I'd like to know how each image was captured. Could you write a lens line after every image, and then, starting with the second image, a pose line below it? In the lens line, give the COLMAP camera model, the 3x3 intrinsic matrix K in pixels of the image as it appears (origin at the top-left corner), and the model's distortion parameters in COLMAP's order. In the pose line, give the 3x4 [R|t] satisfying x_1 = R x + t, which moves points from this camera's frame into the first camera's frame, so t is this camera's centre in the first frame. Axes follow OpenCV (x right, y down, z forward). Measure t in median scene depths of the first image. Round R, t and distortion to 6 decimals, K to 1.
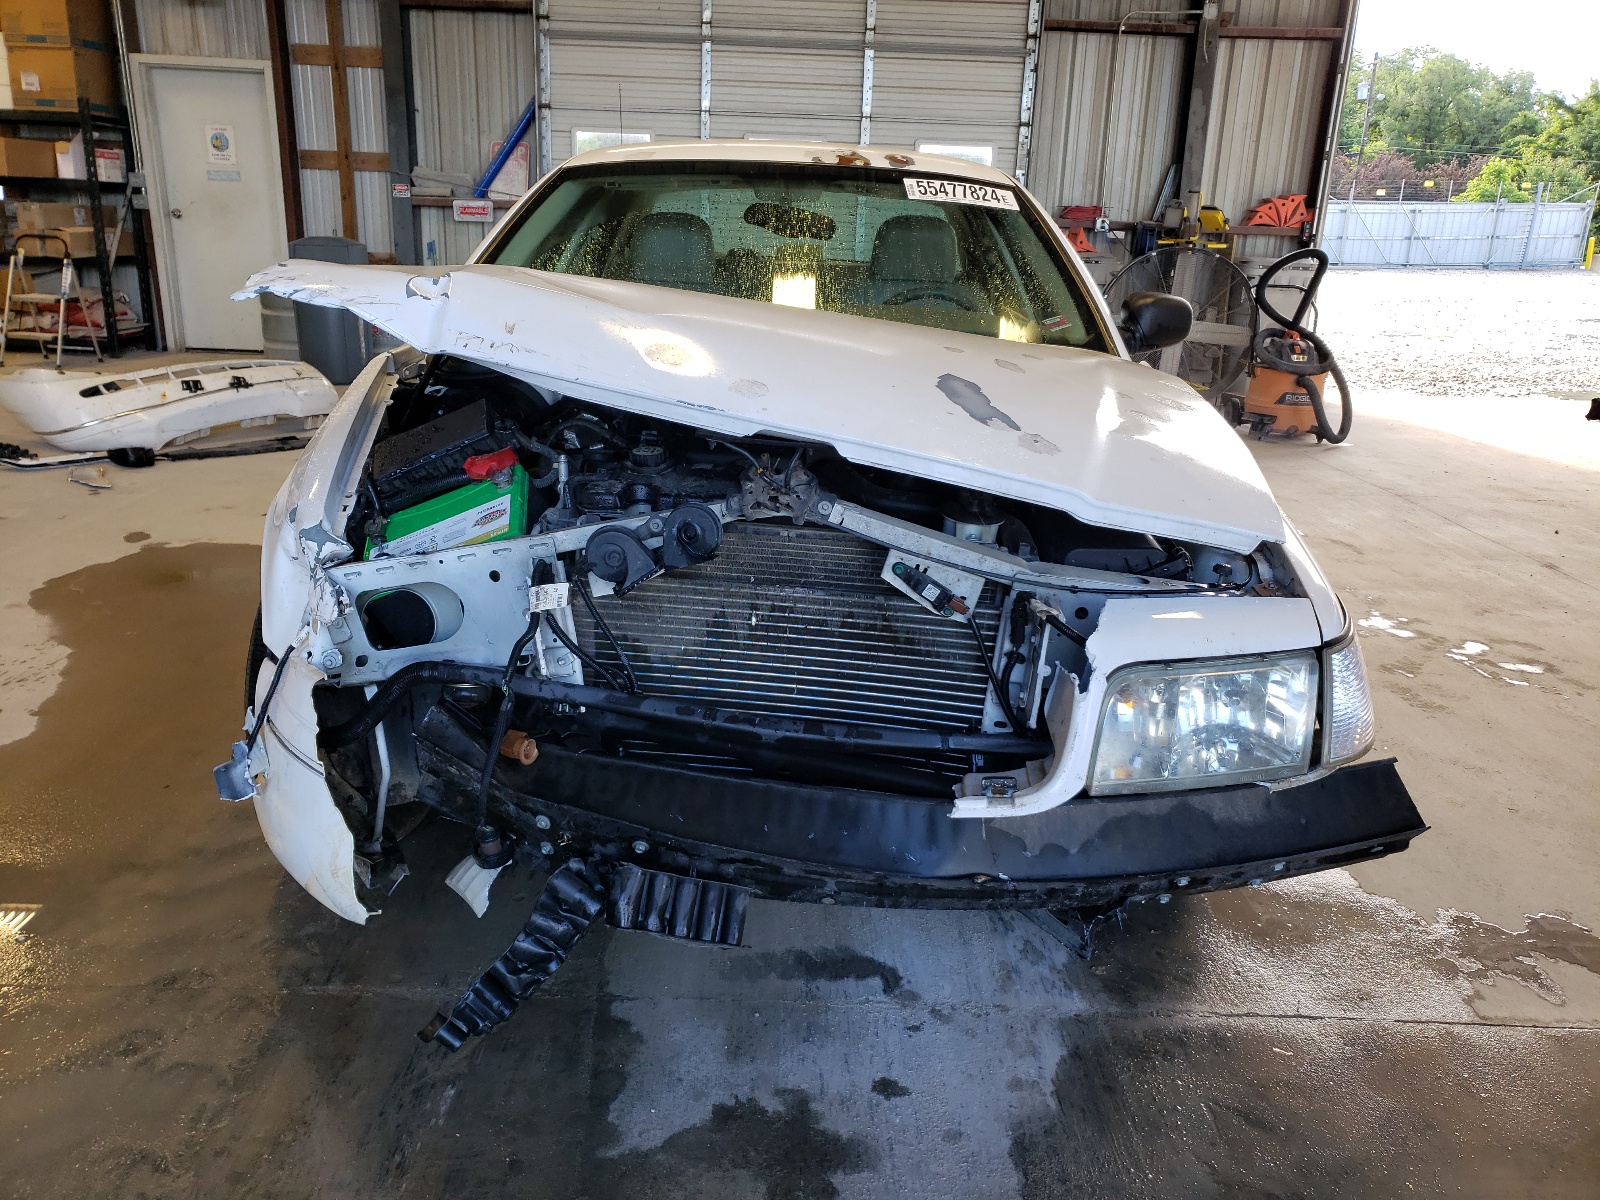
lens RADIAL K [[1241.4, 0, 806.2], [0, 1241.4, 596.7], [0, 0, 1]] dist [0.007372, 0.011358]
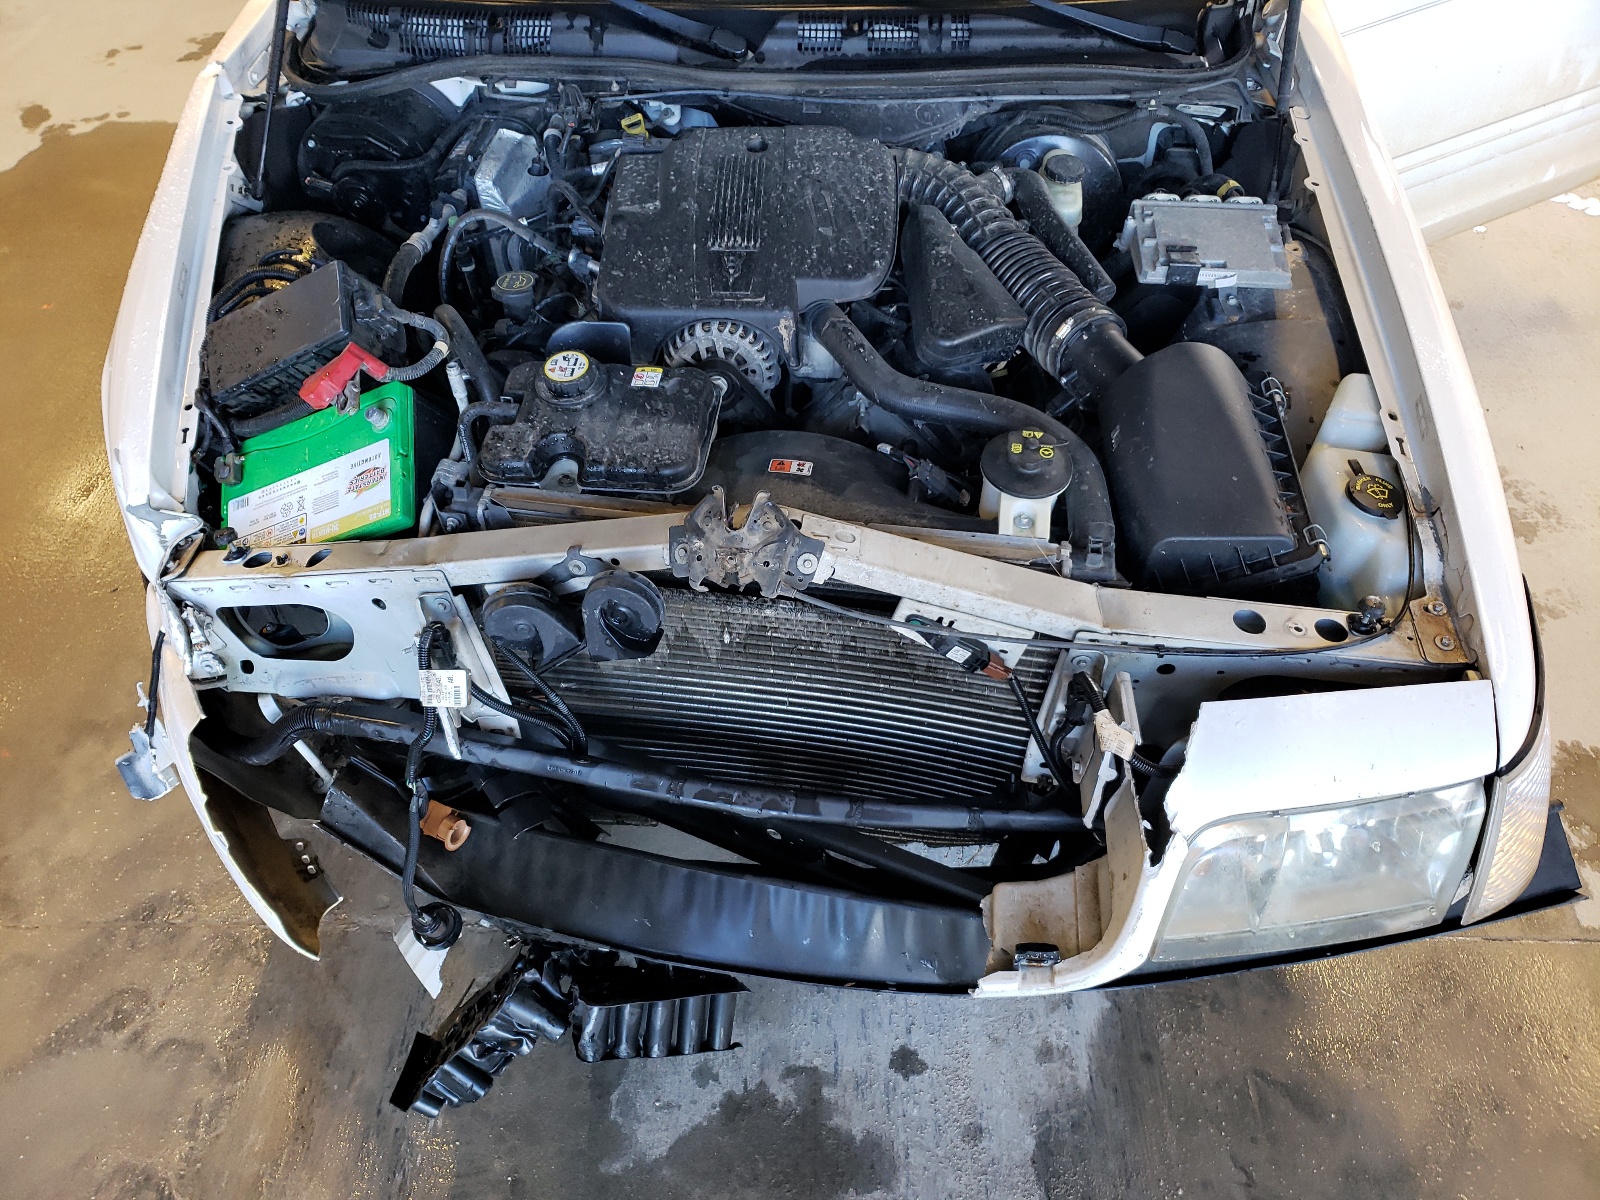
lens RADIAL K [[1241.4, 0, 790.4], [0, 1241.4, 608.7], [0, 0, 1]] dist [0.007372, 0.011358]
pose [[0.997370, -0.017701, -0.070283, 0.052891], [0.049865, 0.871313, 0.488188, -0.382210], [0.052597, -0.490409, 0.869904, 0.366481]]
